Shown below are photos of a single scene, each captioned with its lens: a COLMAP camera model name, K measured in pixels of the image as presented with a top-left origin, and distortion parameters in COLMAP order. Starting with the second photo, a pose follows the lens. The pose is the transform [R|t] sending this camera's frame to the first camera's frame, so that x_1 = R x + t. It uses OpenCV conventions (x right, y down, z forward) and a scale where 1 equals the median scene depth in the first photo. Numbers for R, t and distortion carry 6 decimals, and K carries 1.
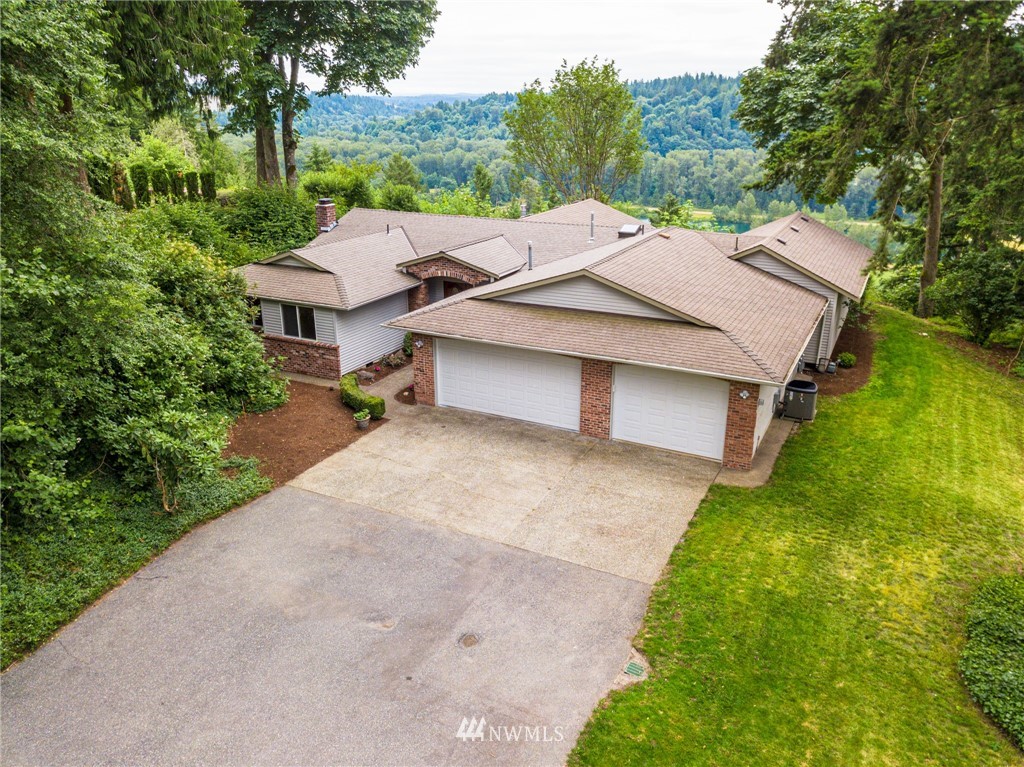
lens RADIAL K [[783.6, 0, 508.9], [0, 783.6, 379.5], [0, 0, 1]] dist [0.032491, 0.006372]
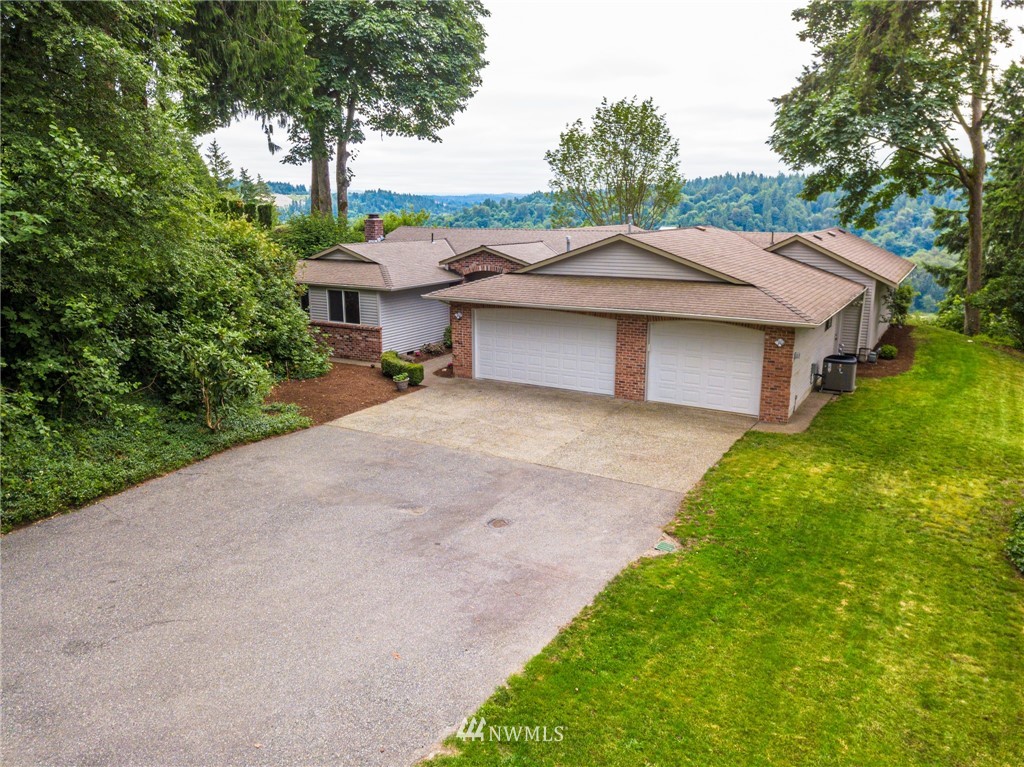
lens RADIAL K [[783.6, 0, 508.9], [0, 783.6, 379.5], [0, 0, 1]] dist [0.032491, 0.006372]
pose [[0.998450, 0.014123, -0.053836, 0.009292], [-0.020303, 0.993038, -0.116030, 0.181303], [0.051823, 0.116943, 0.991786, -0.006677]]
